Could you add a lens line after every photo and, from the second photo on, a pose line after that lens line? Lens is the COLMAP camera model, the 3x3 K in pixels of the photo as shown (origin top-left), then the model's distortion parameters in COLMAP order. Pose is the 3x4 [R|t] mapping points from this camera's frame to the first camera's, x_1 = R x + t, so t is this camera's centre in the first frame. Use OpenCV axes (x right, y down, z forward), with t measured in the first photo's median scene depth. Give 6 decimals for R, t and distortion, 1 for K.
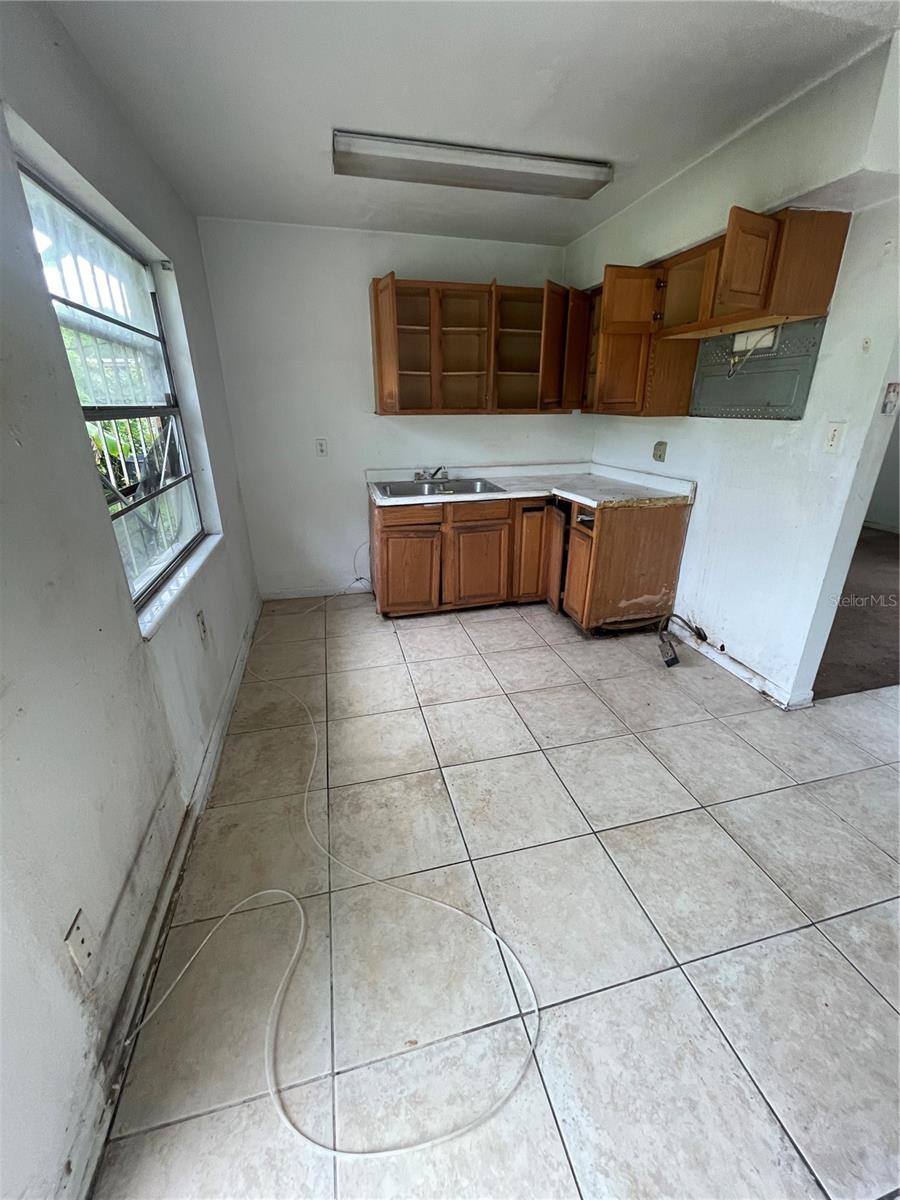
lens RADIAL K [[486.3, 0, 450.0], [0, 486.3, 600.0], [0, 0, 1]] dist [0.001190, 0.000310]
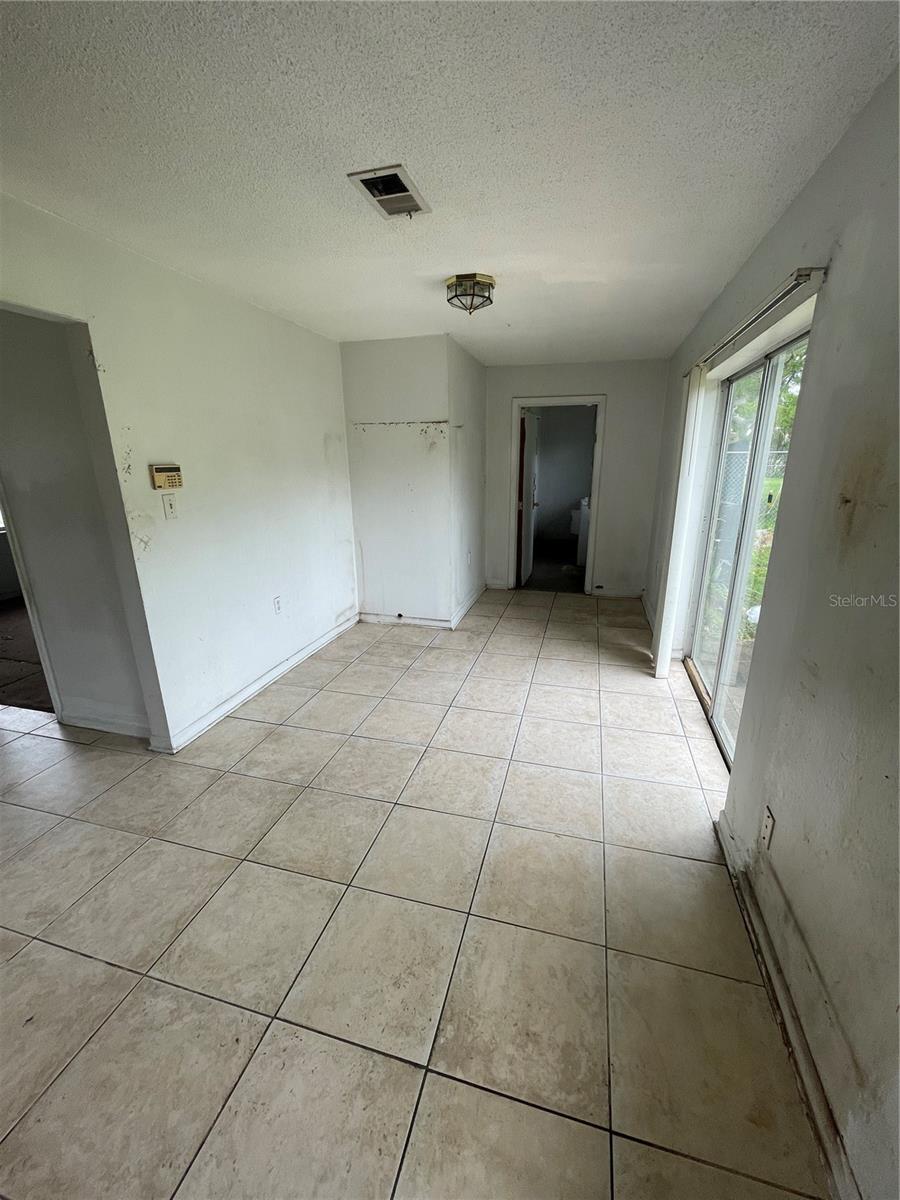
lens RADIAL K [[486.3, 0, 450.0], [0, 486.3, 600.0], [0, 0, 1]] dist [0.001190, 0.000310]
pose [[-0.868478, -0.136000, 0.476708, -0.322459], [0.192299, 0.793907, 0.576829, -0.598446], [-0.456910, 0.592634, -0.663338, 1.287249]]
